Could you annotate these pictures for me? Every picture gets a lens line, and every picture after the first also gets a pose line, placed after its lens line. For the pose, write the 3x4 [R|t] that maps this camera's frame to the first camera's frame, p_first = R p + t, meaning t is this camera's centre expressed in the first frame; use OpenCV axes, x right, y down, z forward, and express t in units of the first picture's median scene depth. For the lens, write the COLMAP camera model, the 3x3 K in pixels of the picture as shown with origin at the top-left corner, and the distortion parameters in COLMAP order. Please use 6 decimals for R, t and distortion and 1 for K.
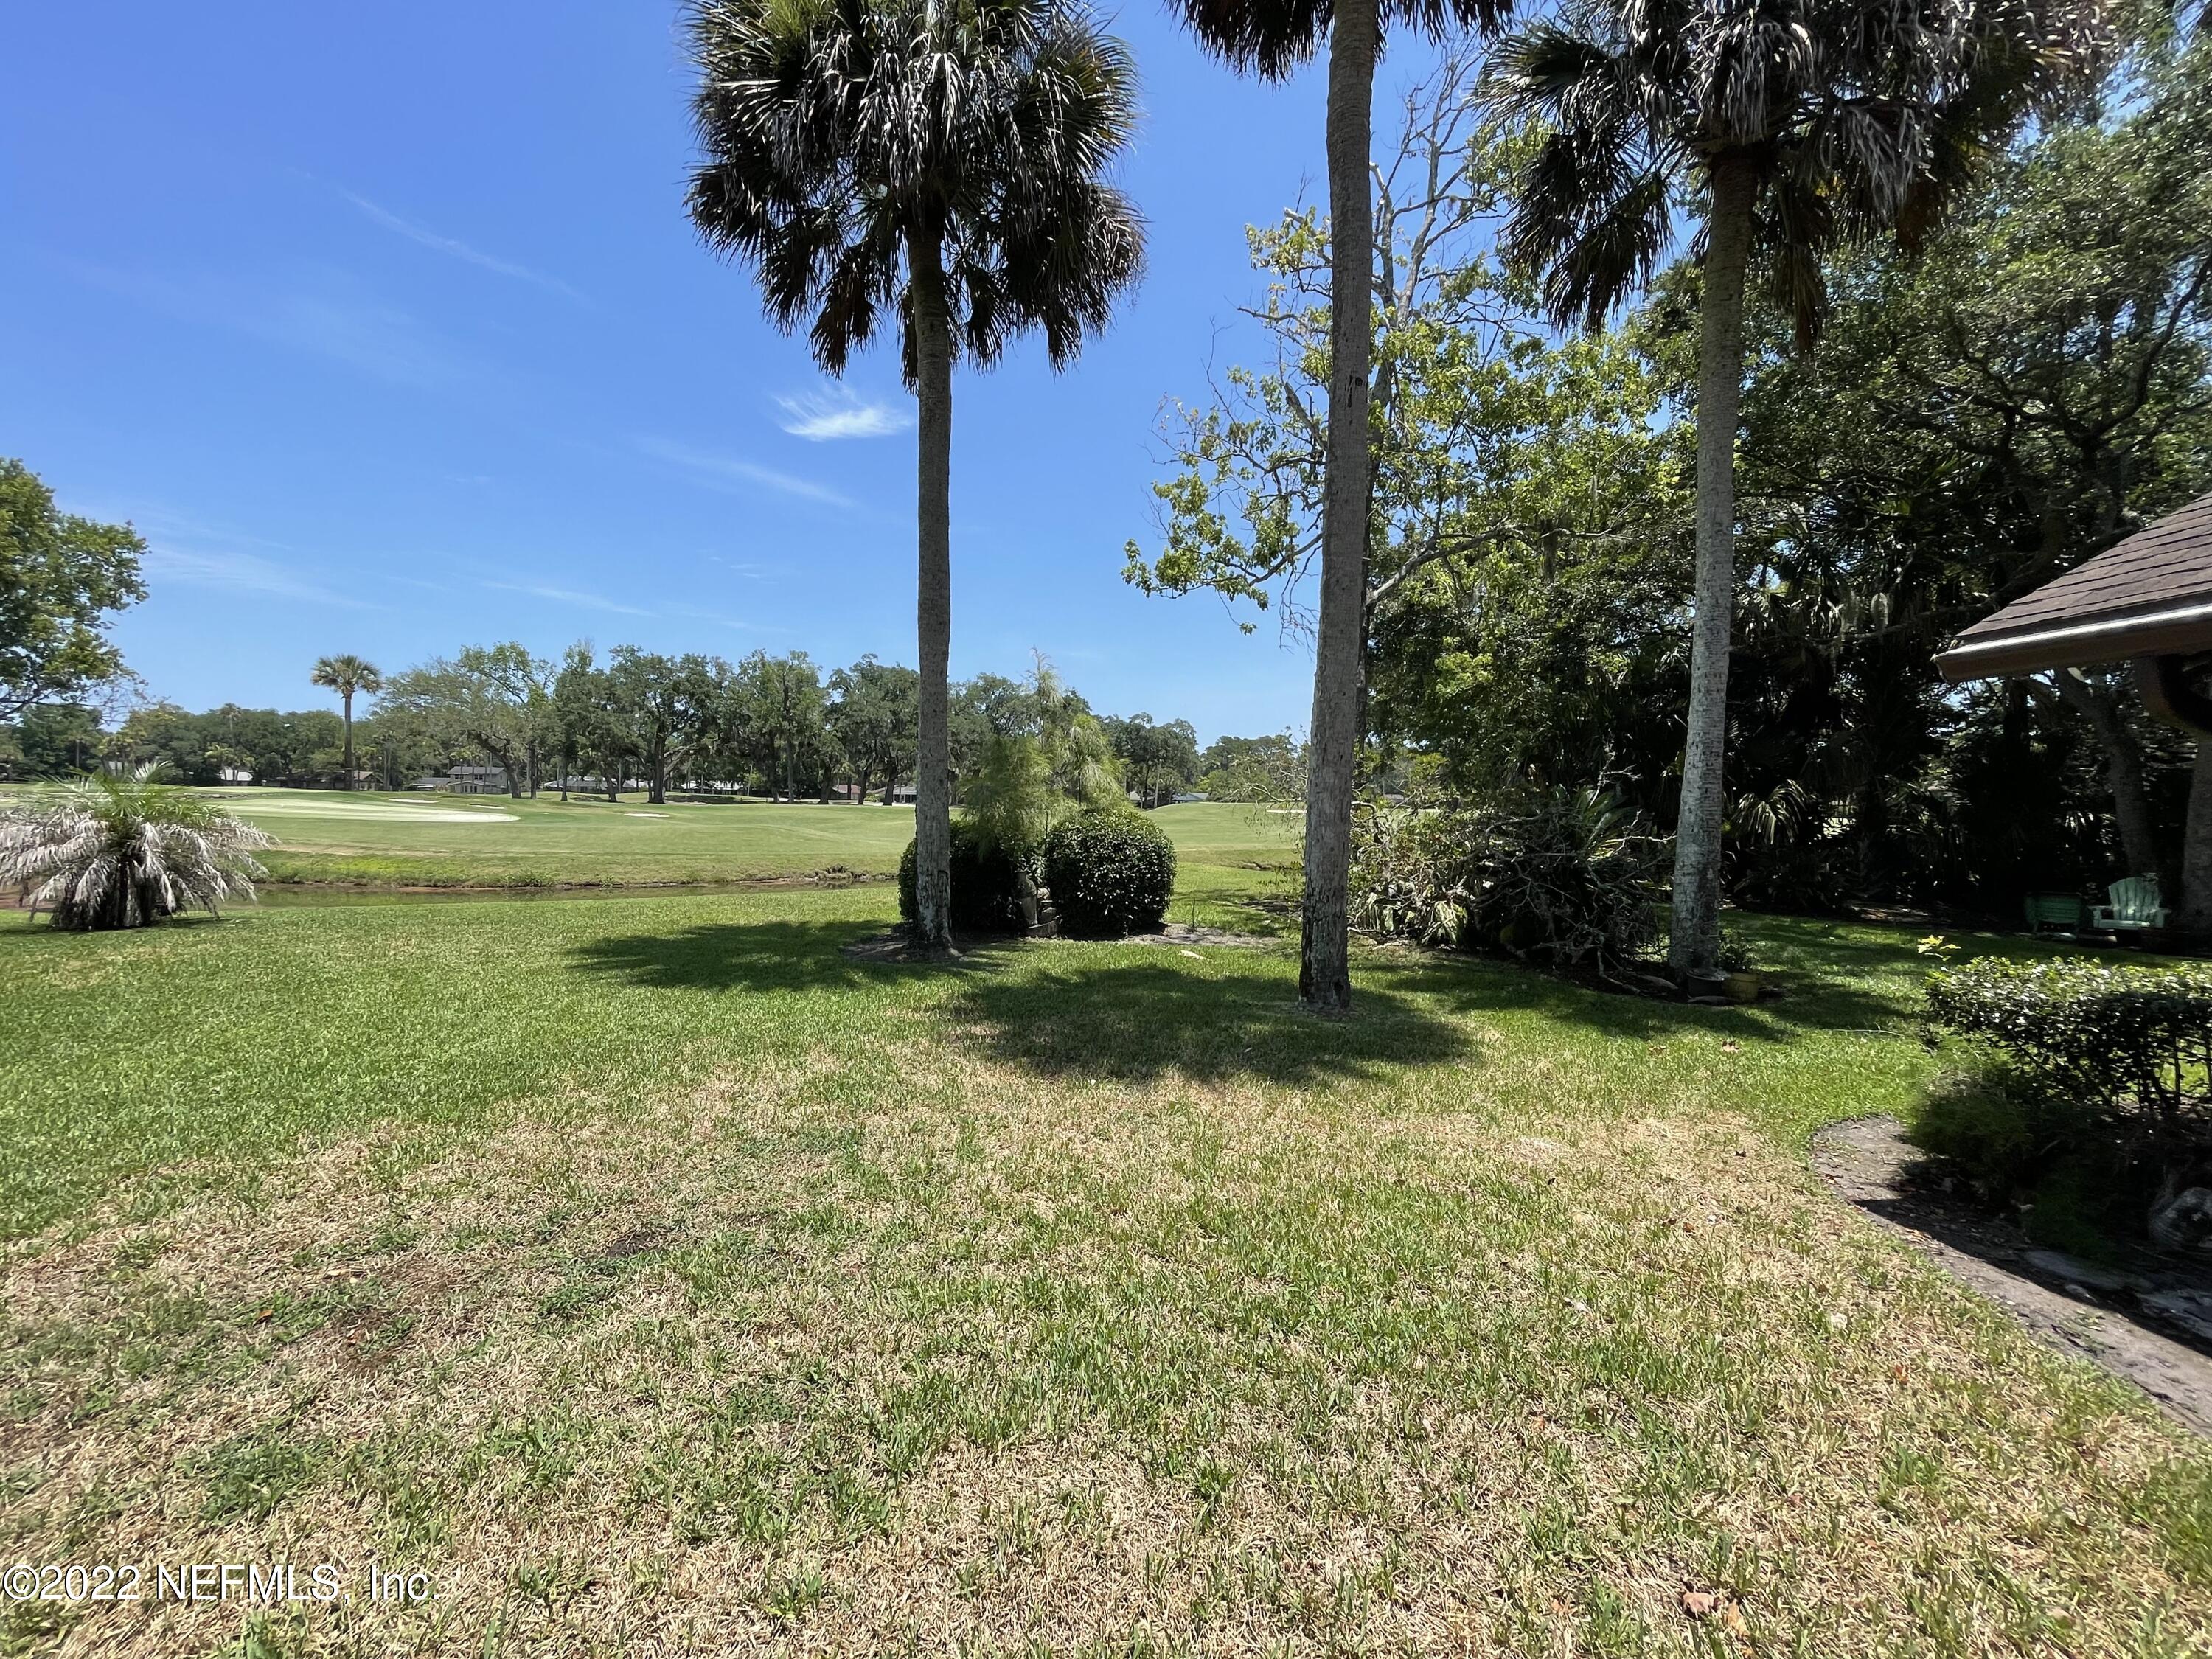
lens RADIAL K [[893.5, 0, 1109.2], [0, 893.5, 837.2], [0, 0, 1]] dist [-0.002730, 0.000195]
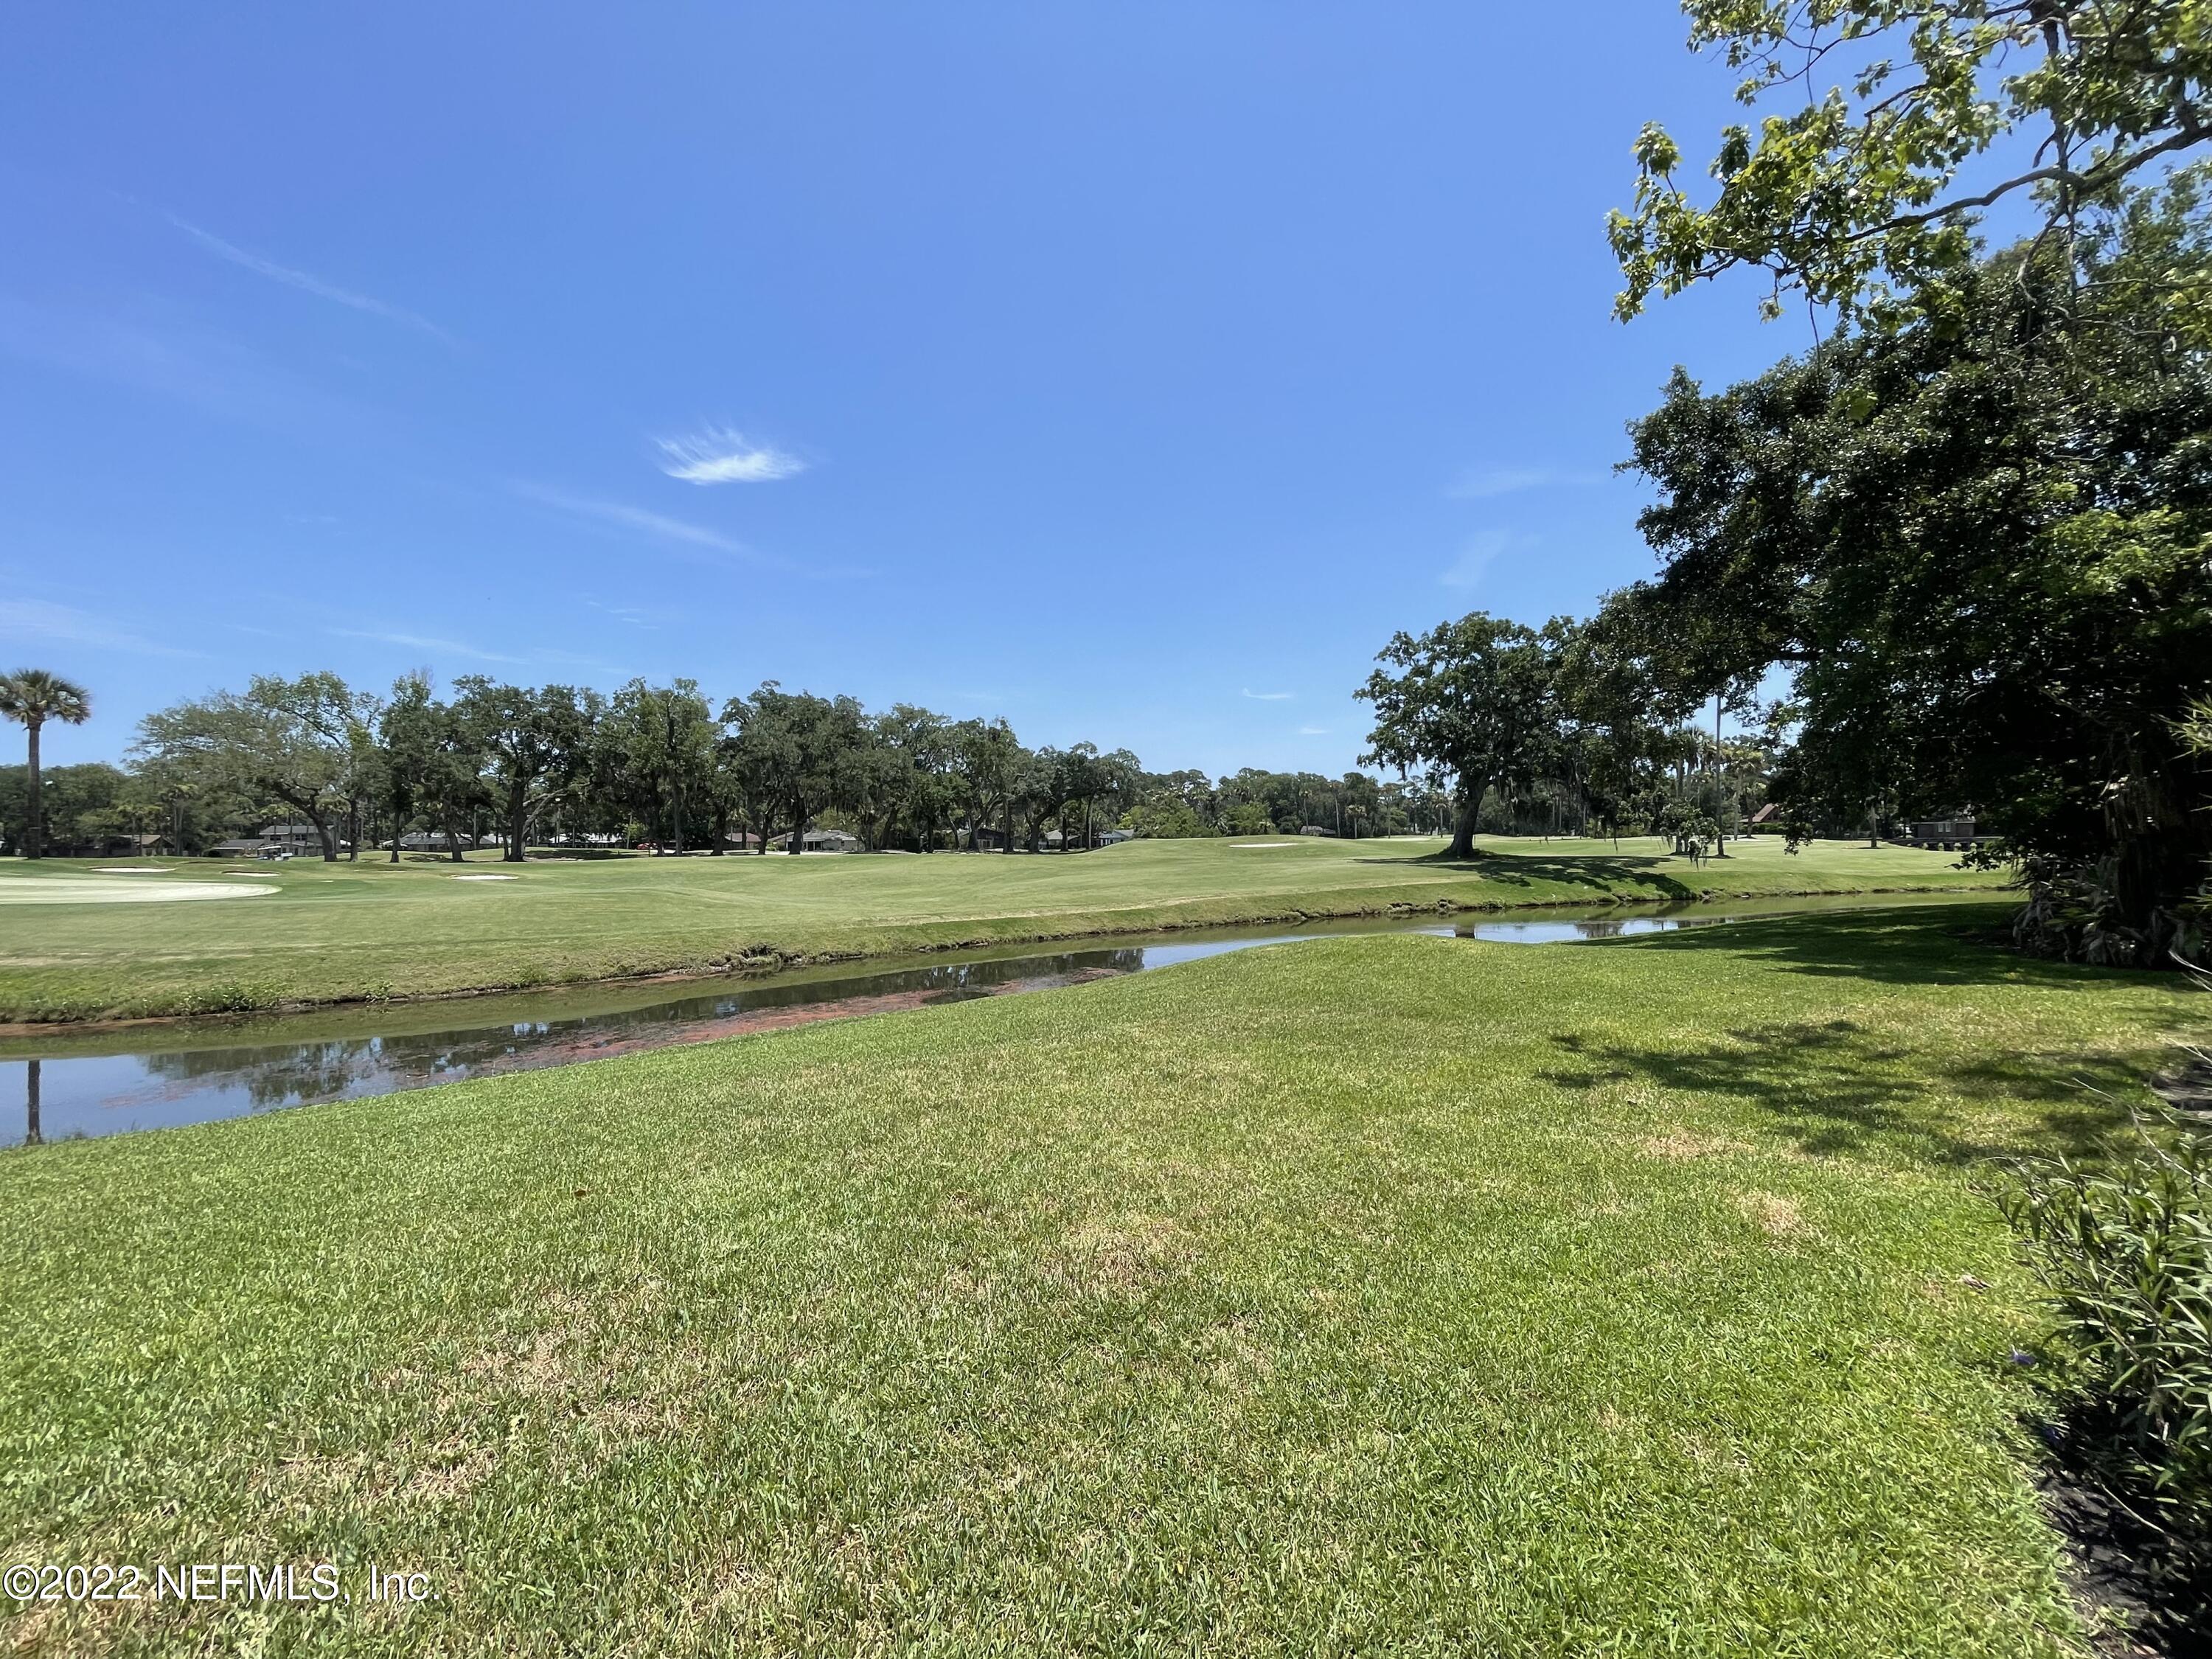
lens RADIAL K [[893.5, 0, 1102.6], [0, 893.5, 822.9], [0, 0, 1]] dist [-0.002730, 0.000195]
pose [[0.994155, -0.030247, 0.103642, -0.039076], [0.036440, 0.997629, -0.058390, -0.004340], [-0.101630, 0.061826, 0.992899, 0.104987]]
